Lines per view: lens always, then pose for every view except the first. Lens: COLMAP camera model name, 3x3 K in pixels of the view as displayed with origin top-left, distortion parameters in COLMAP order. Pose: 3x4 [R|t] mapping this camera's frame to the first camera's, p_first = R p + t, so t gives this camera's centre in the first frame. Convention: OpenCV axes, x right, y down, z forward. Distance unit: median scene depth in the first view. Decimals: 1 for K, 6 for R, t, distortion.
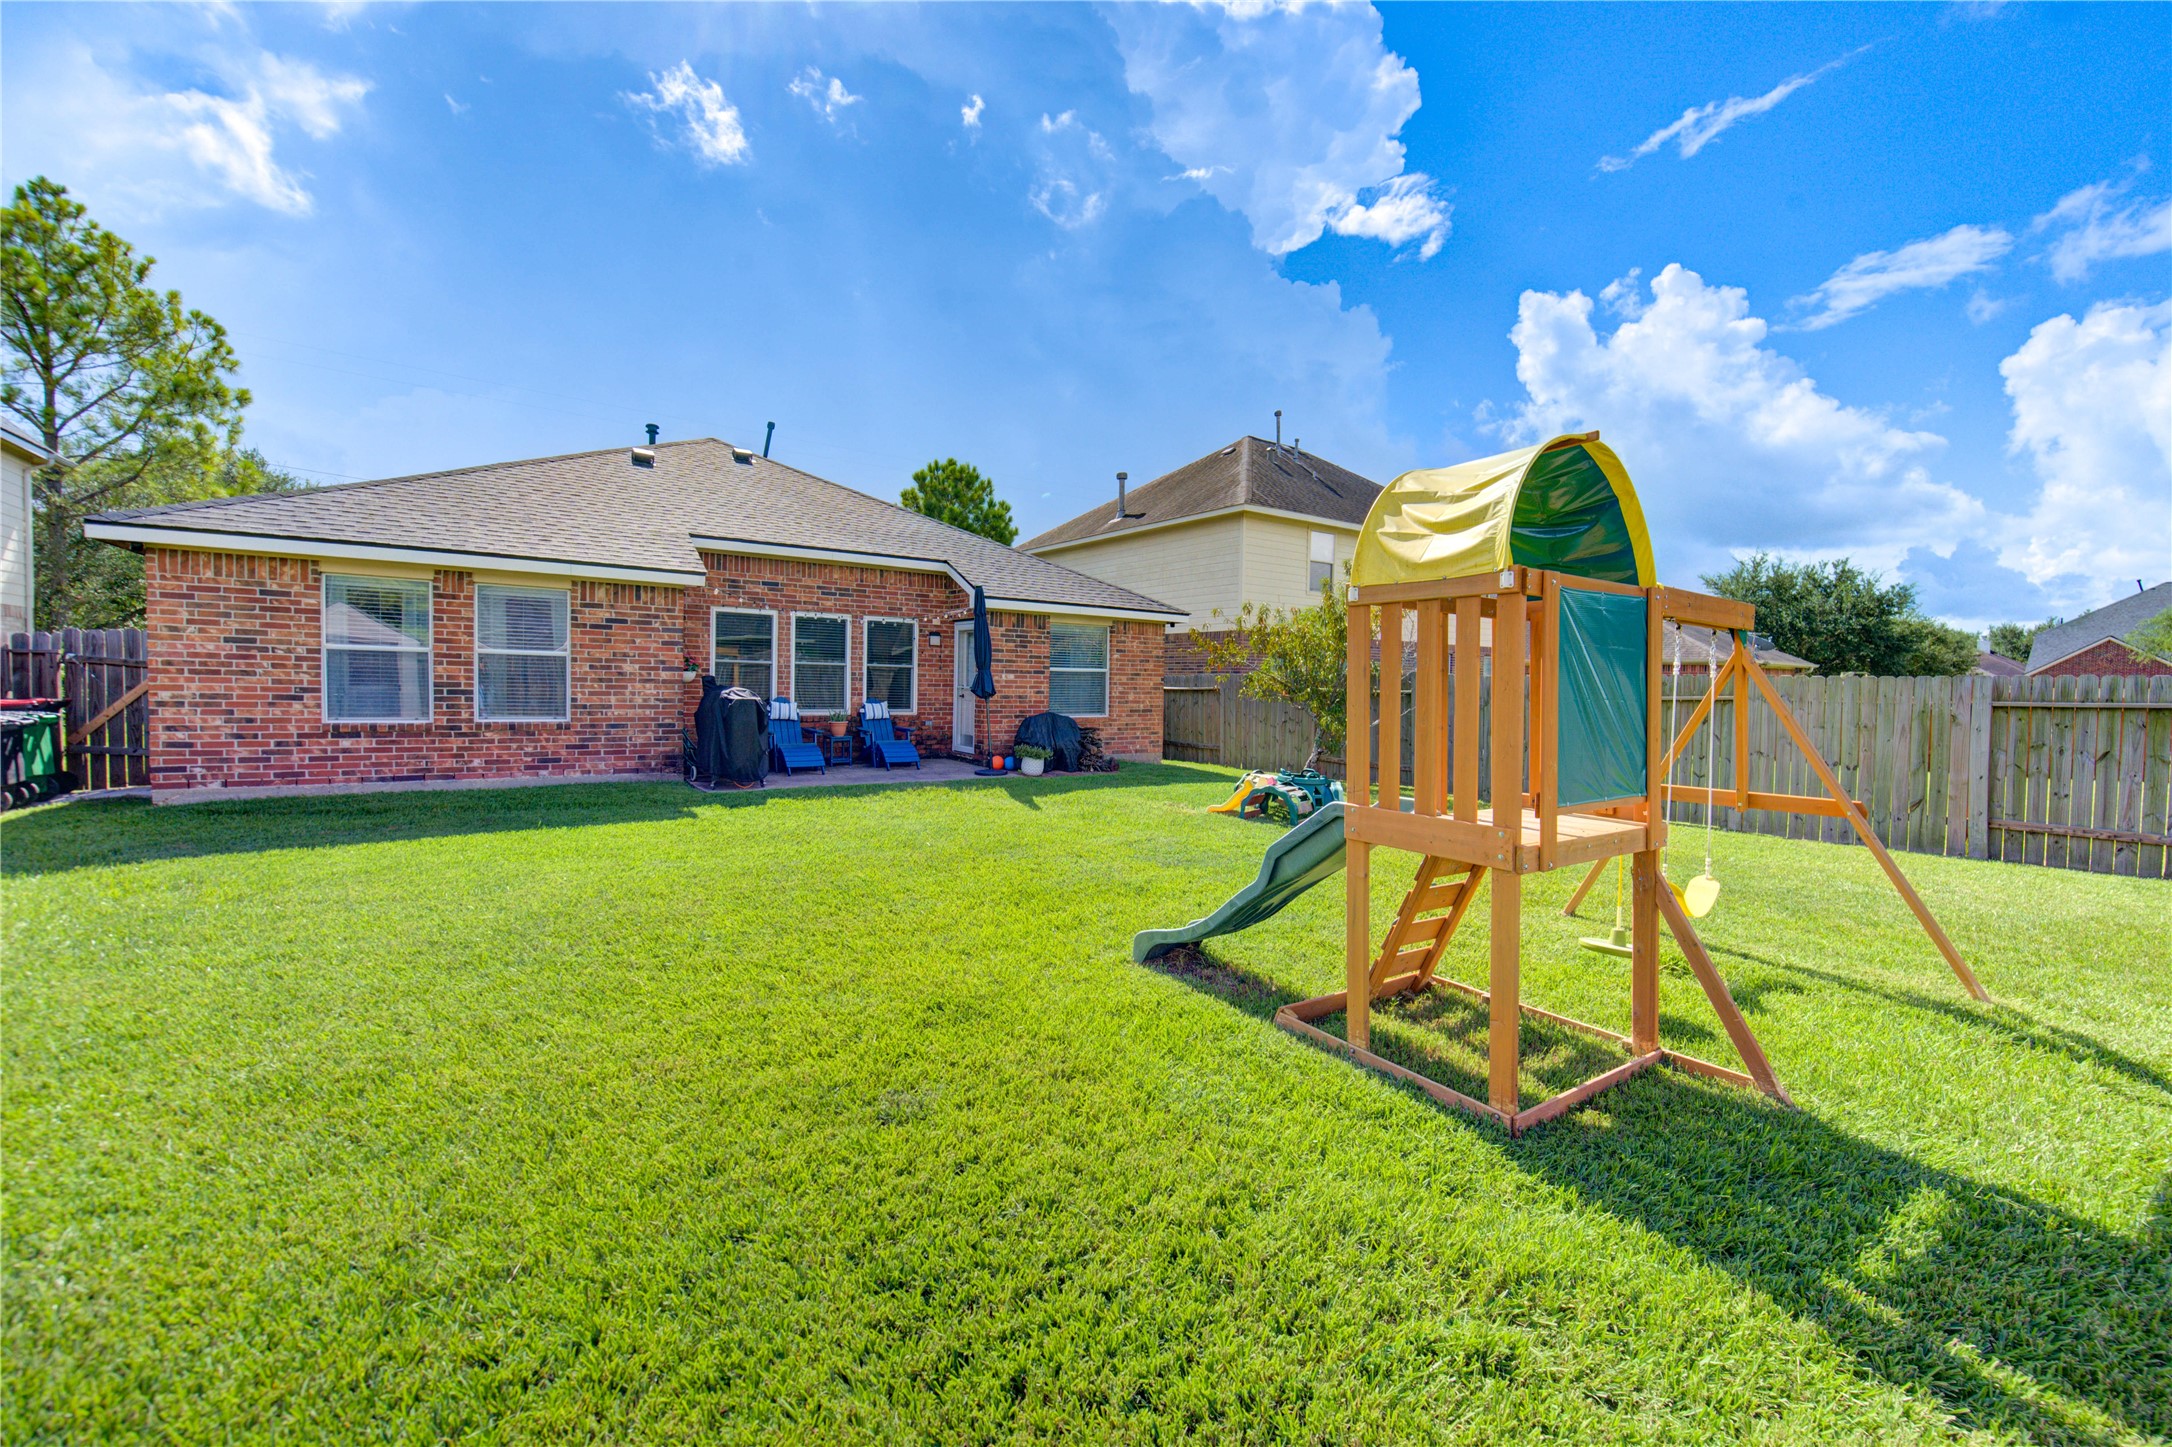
lens RADIAL K [[894.8, 0, 1106.4], [0, 894.8, 712.2], [0, 0, 1]] dist [-0.001771, -0.000953]
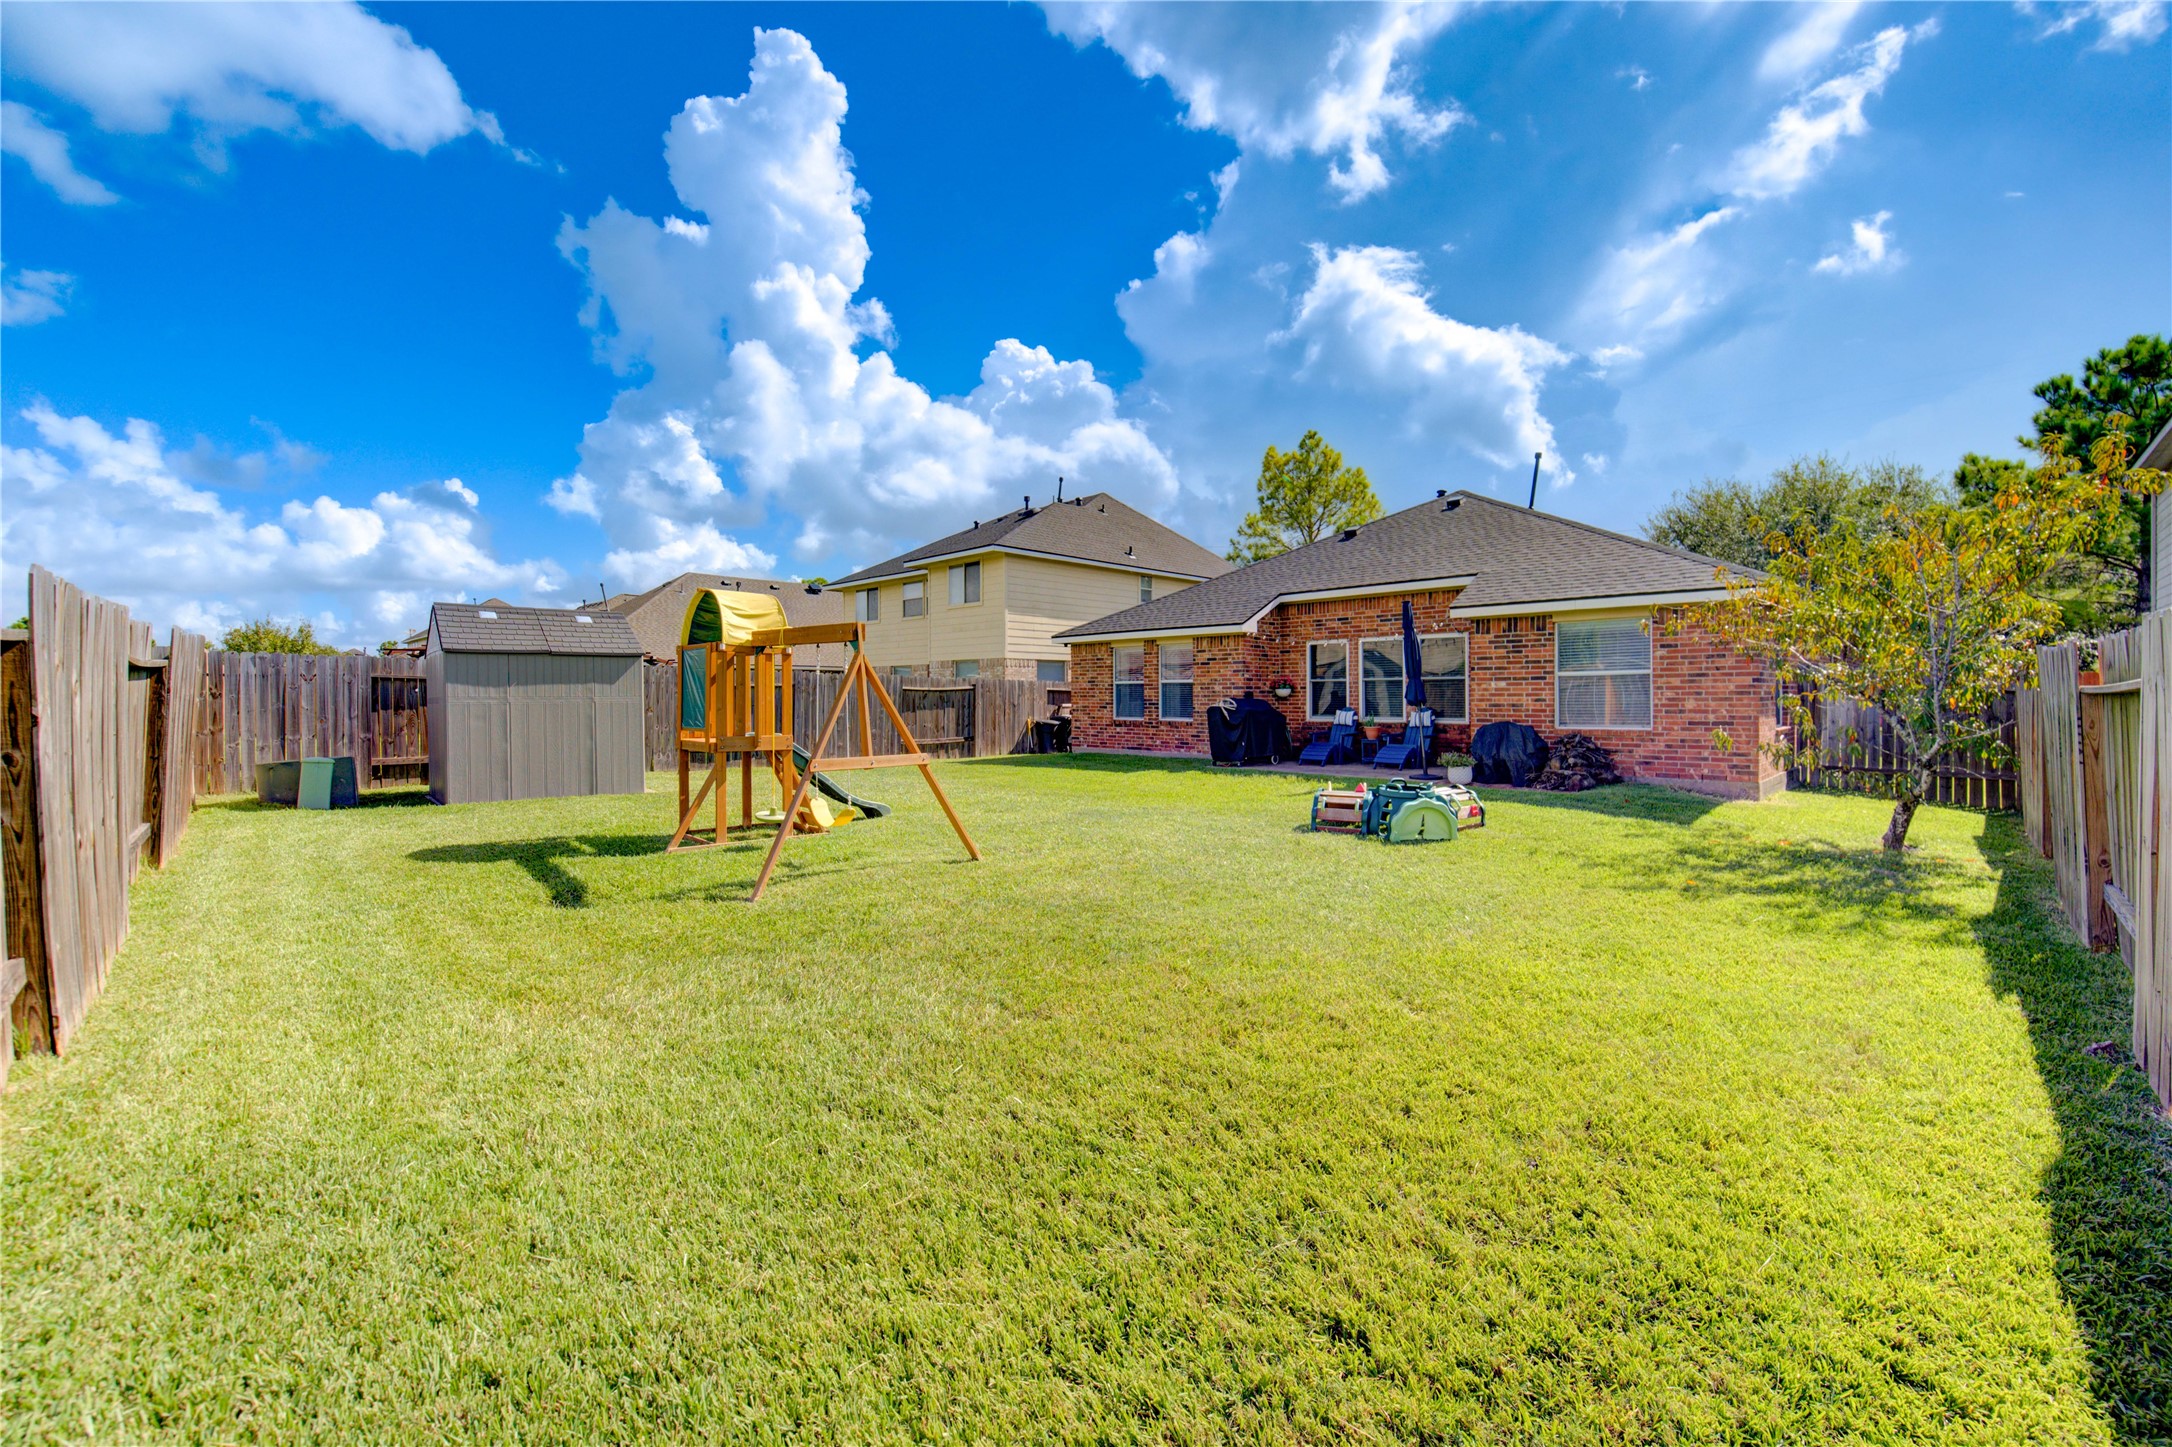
lens RADIAL K [[874.9, 0, 1084.2], [0, 874.9, 697.7], [0, 0, 1]] dist [-0.002939, -0.000443]
pose [[0.154590, -0.017298, -0.987827, 1.040023], [-0.020369, 0.999578, -0.020691, 0.004671], [0.987769, 0.023319, 0.154173, 0.564538]]
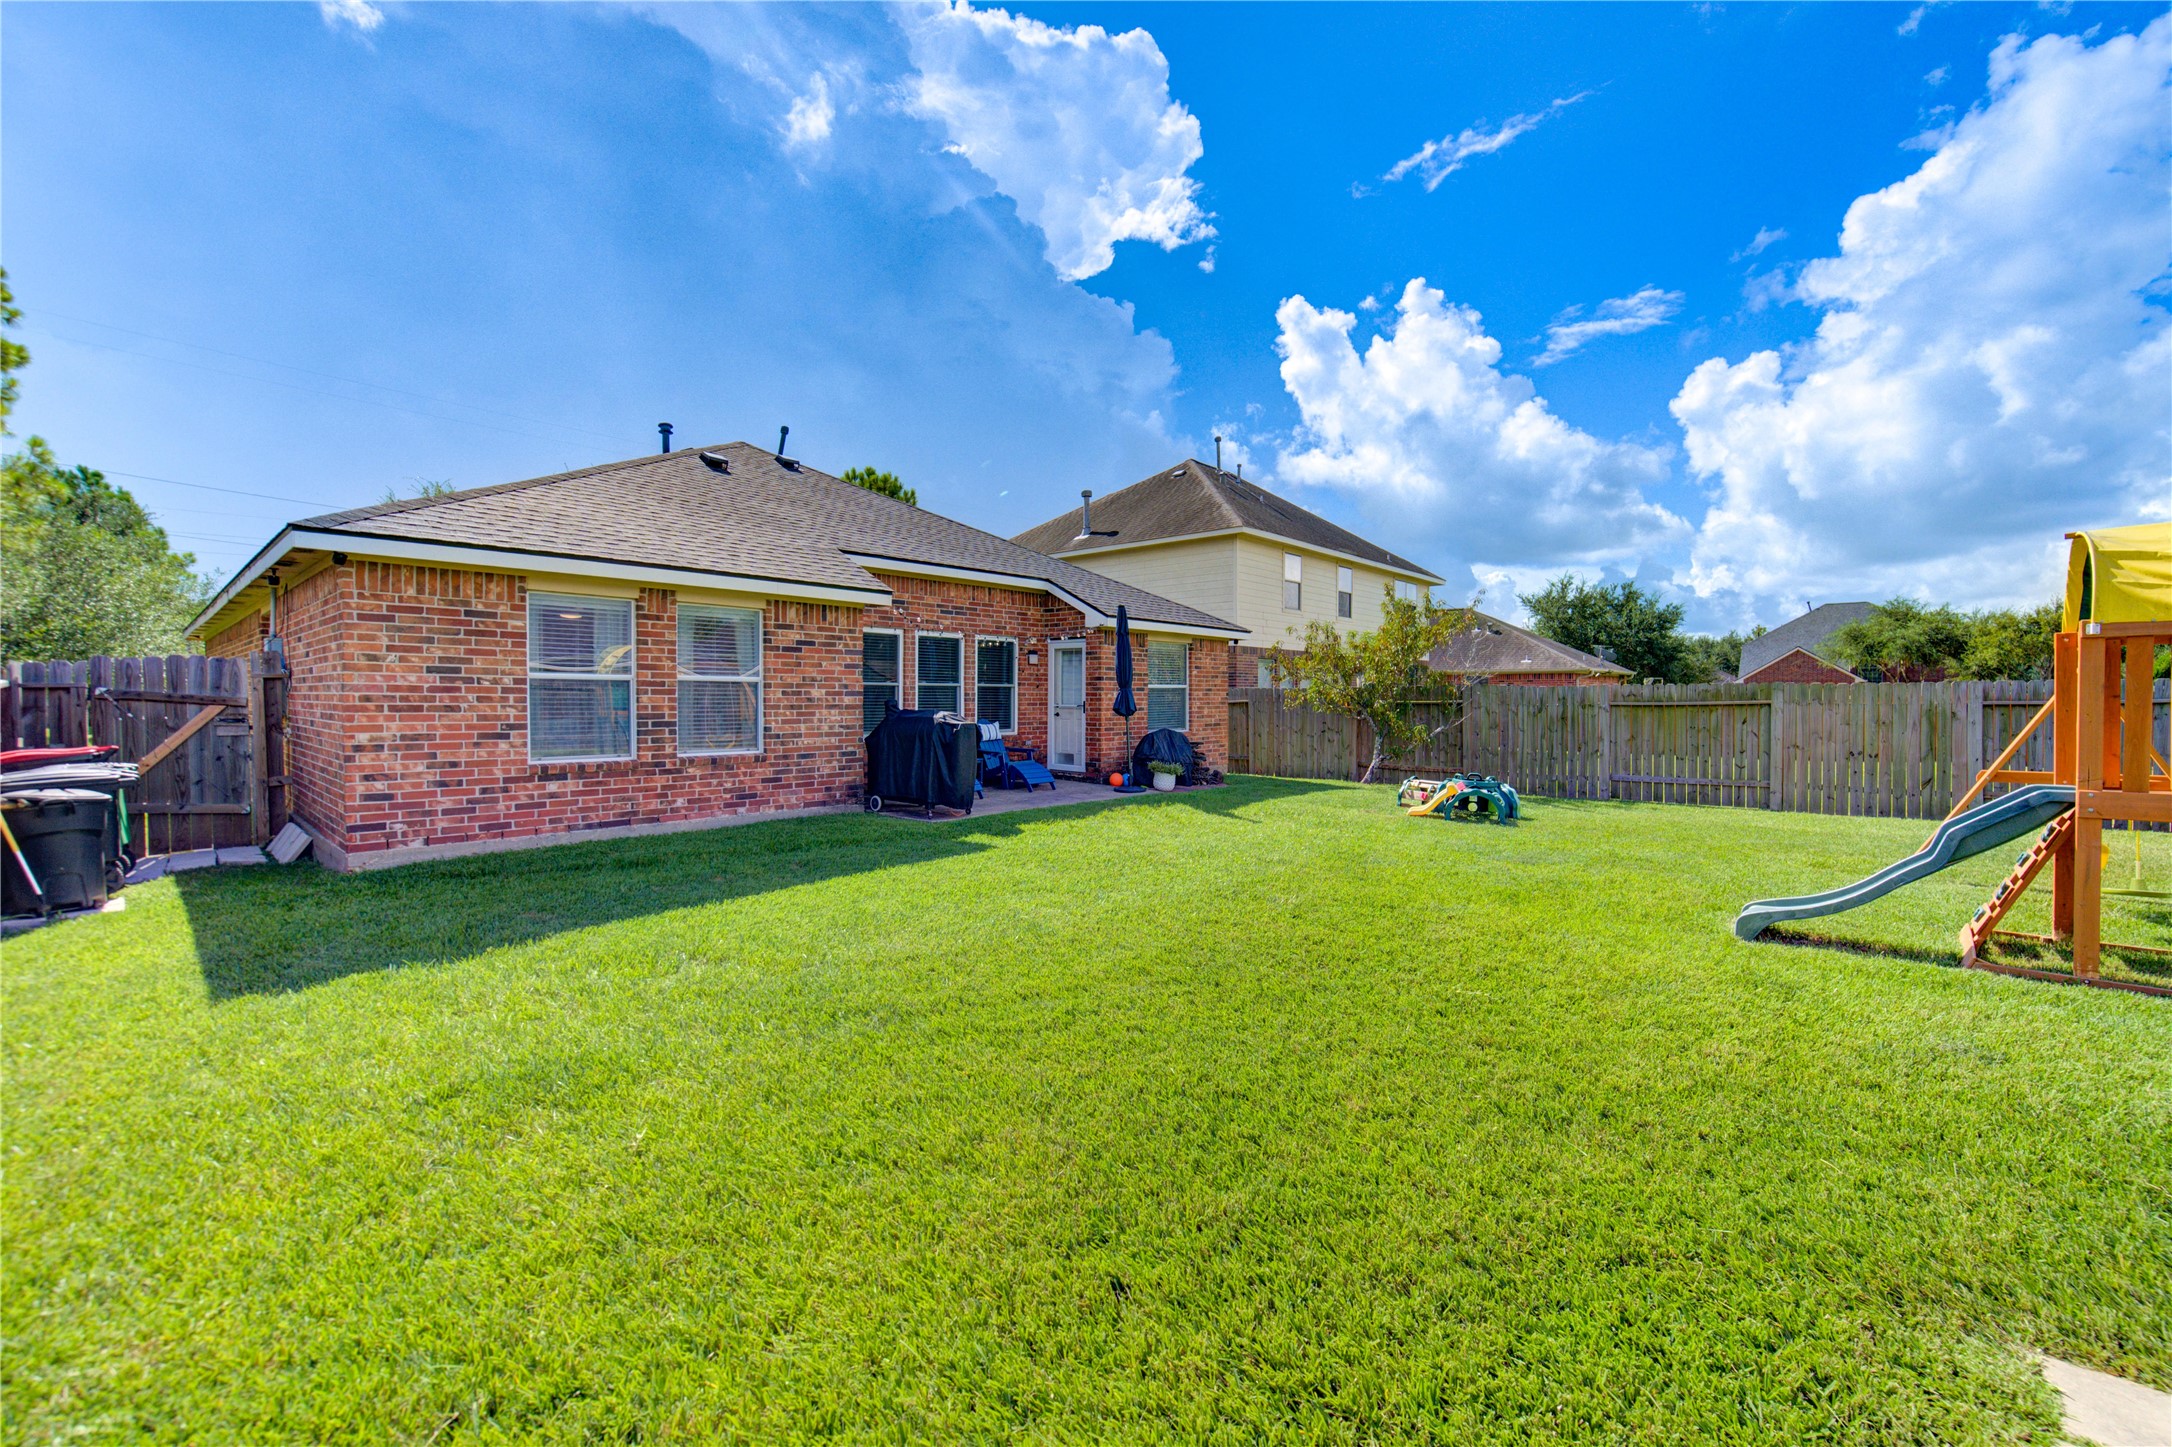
lens RADIAL K [[883.5, 0, 1122.2], [0, 883.5, 706.3], [0, 0, 1]] dist [-0.002419, -0.000386]
pose [[0.969692, -0.020120, 0.243500, -0.483023], [0.024031, 0.999625, -0.013101, -0.017433], [-0.243145, 0.018555, 0.969812, 0.031269]]
